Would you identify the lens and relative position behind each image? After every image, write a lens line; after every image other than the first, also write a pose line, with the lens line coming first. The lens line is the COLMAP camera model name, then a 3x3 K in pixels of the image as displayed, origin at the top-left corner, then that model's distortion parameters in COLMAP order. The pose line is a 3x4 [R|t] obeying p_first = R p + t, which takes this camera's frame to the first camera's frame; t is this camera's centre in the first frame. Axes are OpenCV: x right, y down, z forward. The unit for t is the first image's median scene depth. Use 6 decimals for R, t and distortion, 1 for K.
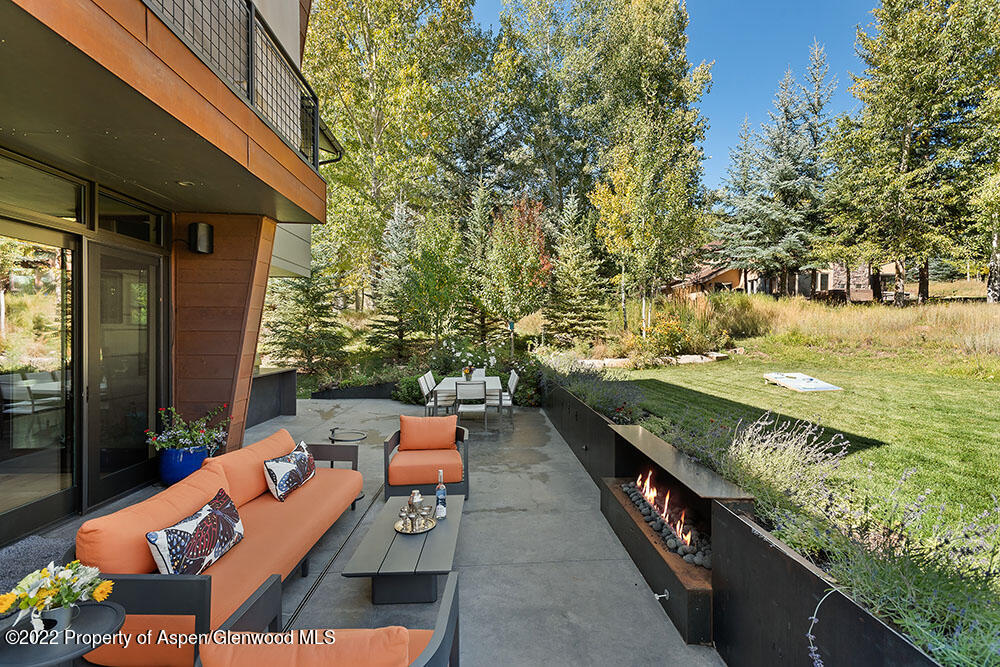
lens RADIAL K [[485.7, 0, 499.6], [0, 485.7, 334.1], [0, 0, 1]] dist [0.003917, 0.000460]
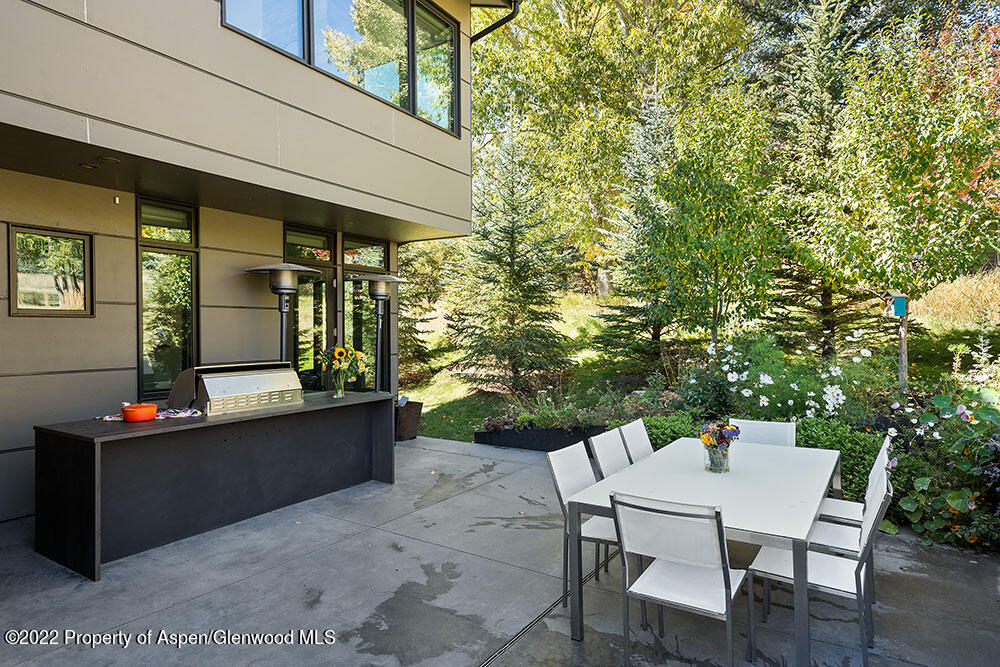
lens RADIAL K [[571.5, 0, 496.5], [0, 571.5, 334.3], [0, 0, 1]] dist [0.023100, -0.000302]
pose [[0.808077, -0.004785, -0.589057, 0.034202], [0.007710, 0.999967, 0.002454, 0.001373], [0.589026, -0.006525, 0.808088, 0.402015]]
